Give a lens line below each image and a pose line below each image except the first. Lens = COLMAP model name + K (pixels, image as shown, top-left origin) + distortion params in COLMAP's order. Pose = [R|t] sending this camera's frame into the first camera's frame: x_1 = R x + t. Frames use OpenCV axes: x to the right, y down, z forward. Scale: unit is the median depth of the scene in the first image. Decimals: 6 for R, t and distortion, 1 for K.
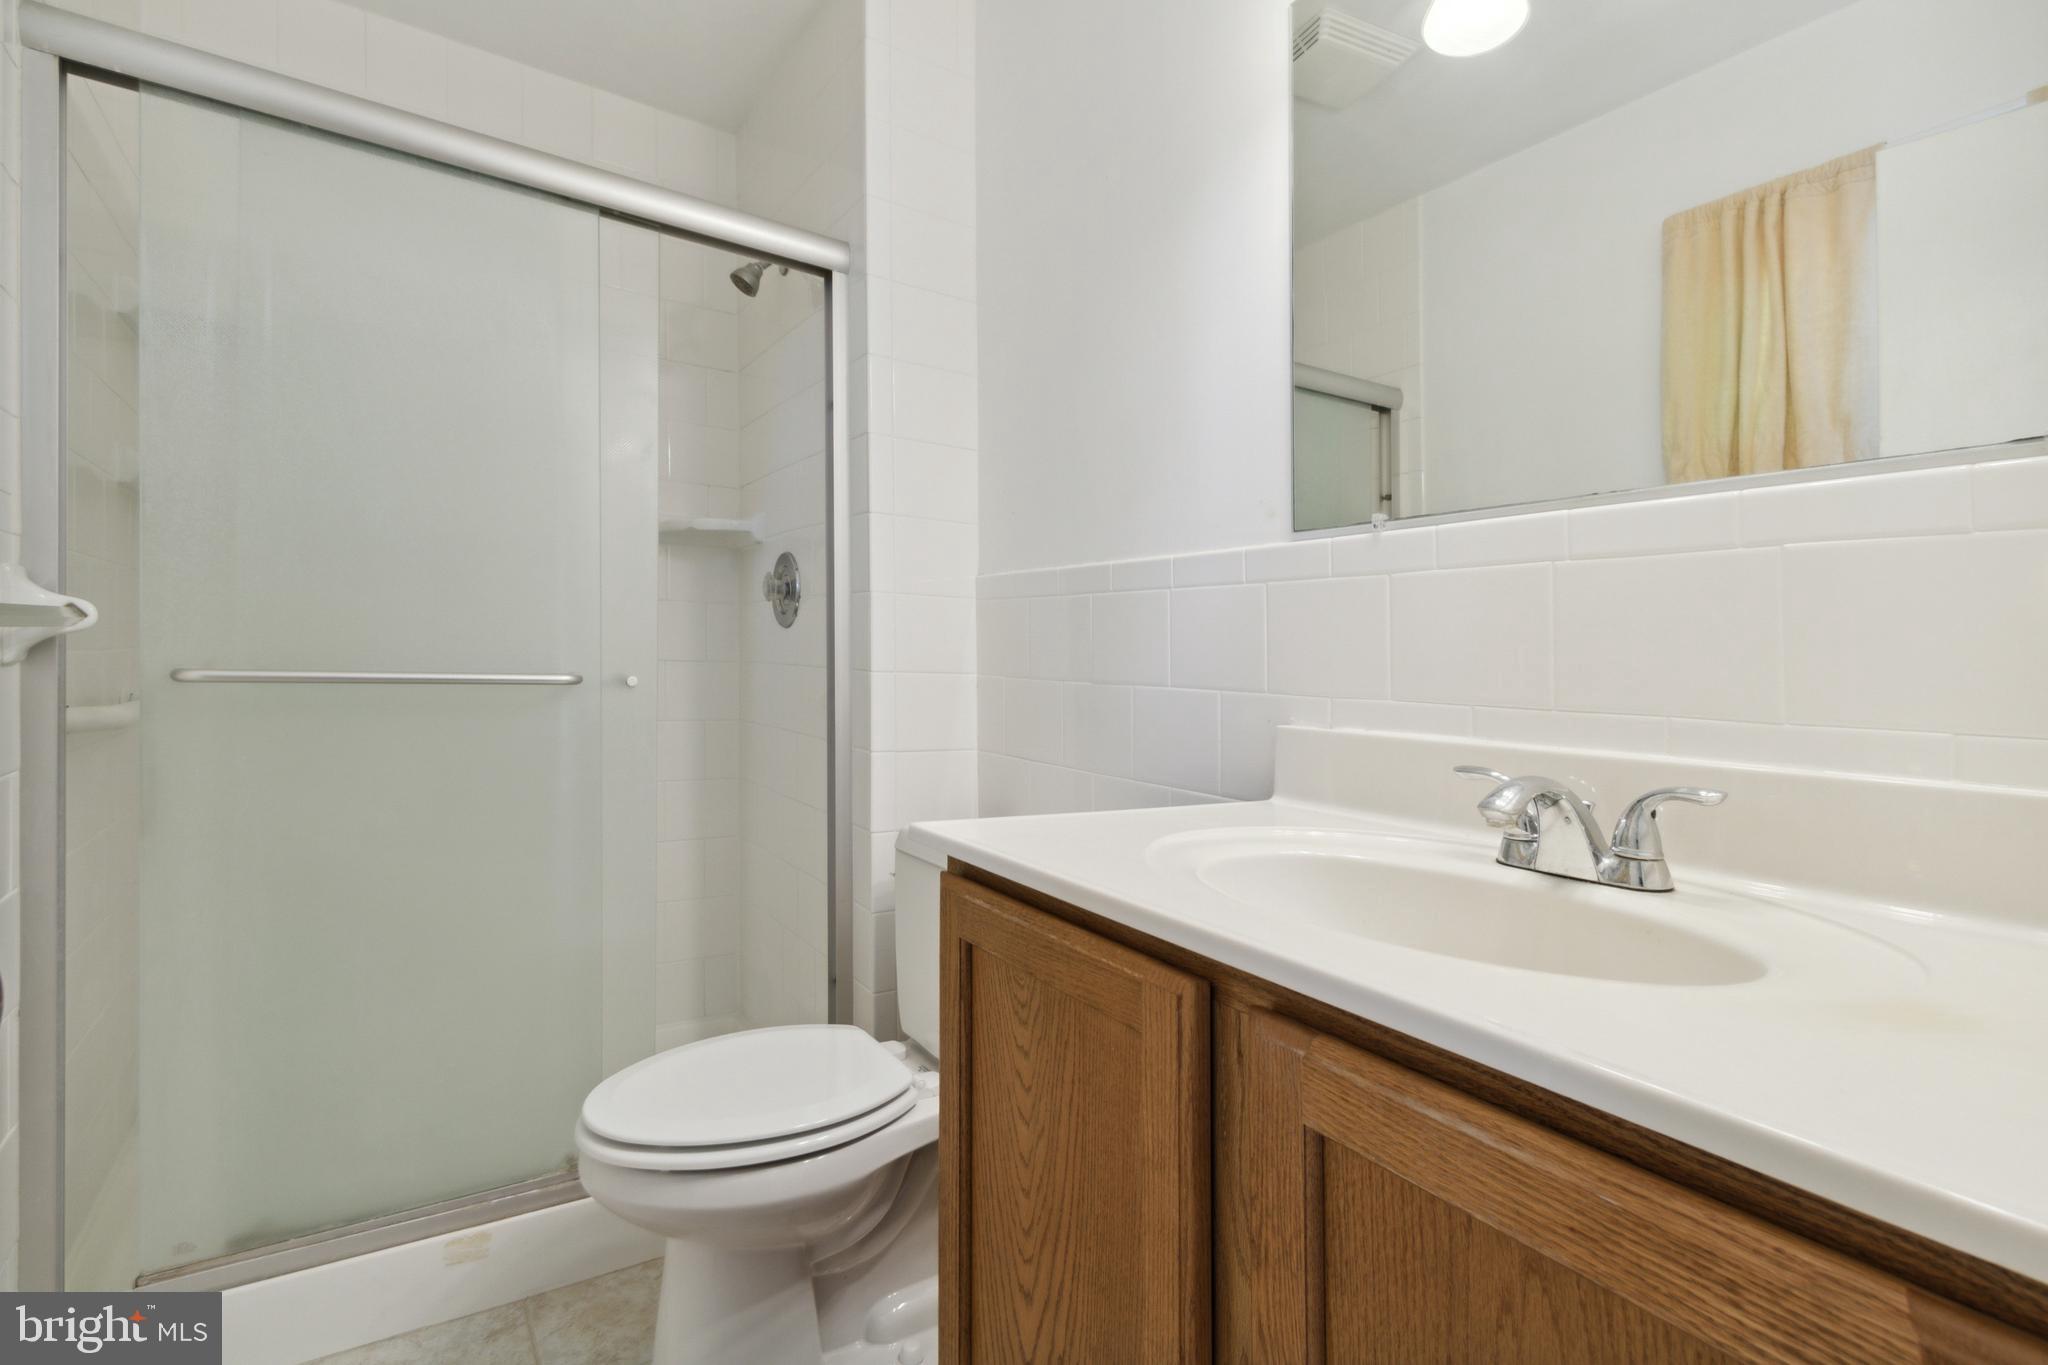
lens RADIAL K [[914.0, 0, 1109.5], [0, 914.0, 632.6], [0, 0, 1]] dist [-0.001859, 0.000151]
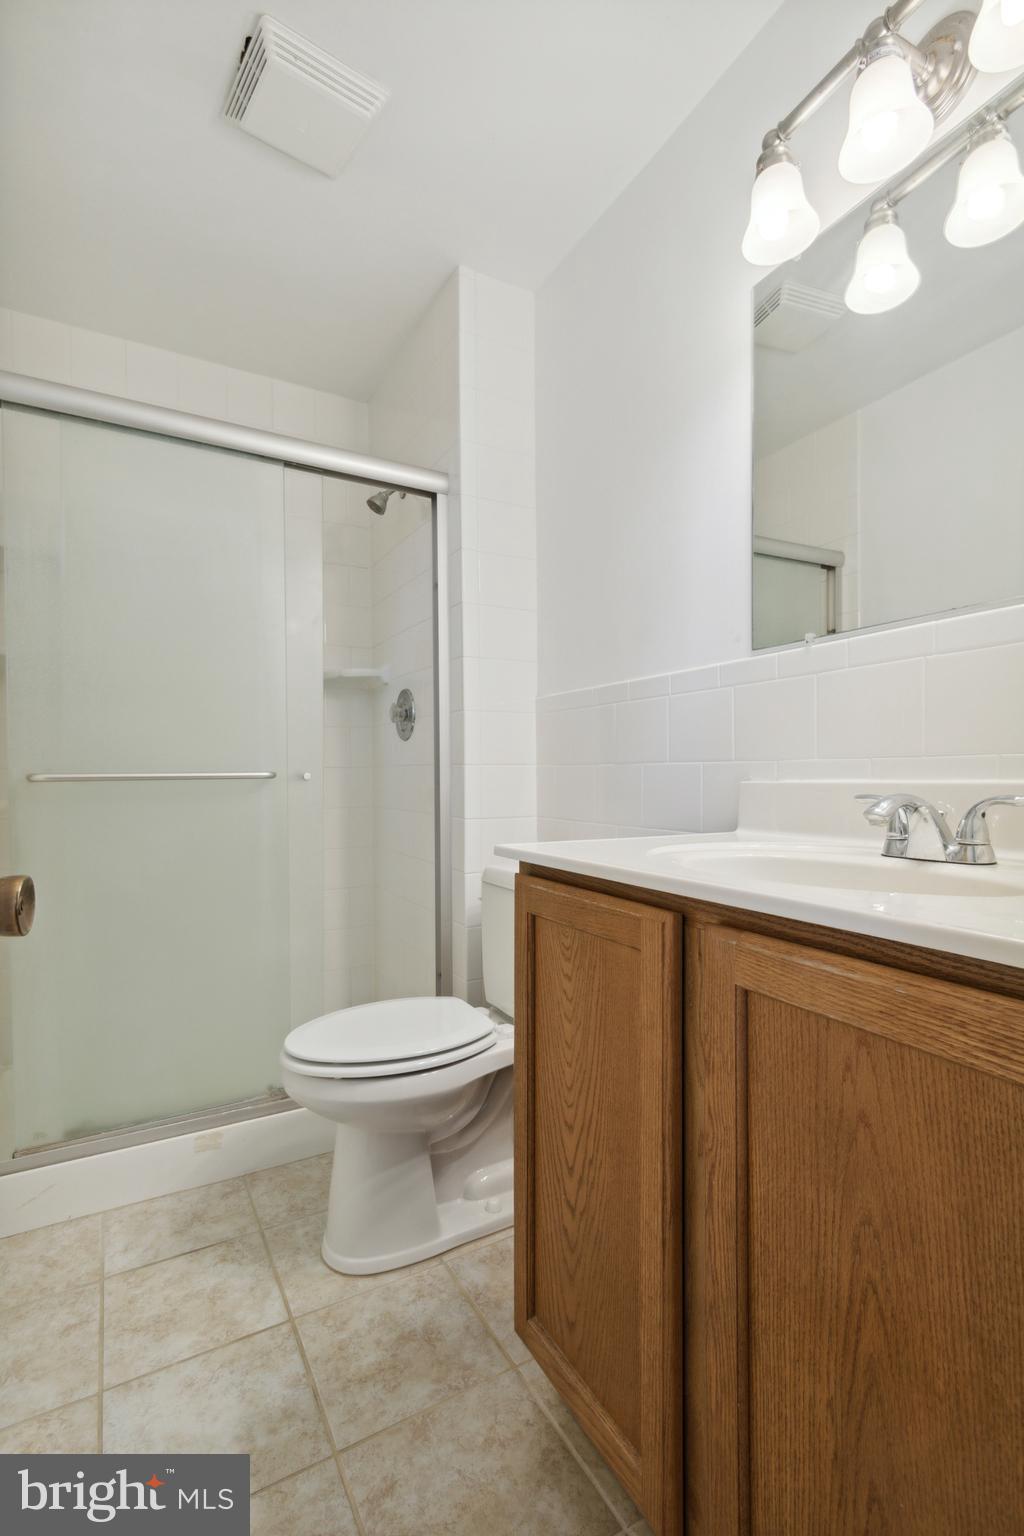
lens RADIAL K [[718.6, 0, 512.0], [0, 718.6, 768.0], [0, 0, 1]] dist [0.000111, 0.000308]
pose [[0.985087, 0.000354, -0.172057, 0.019672], [-0.000534, 0.999999, -0.000996, 0.077641], [0.172057, 0.001073, 0.985086, -0.194127]]
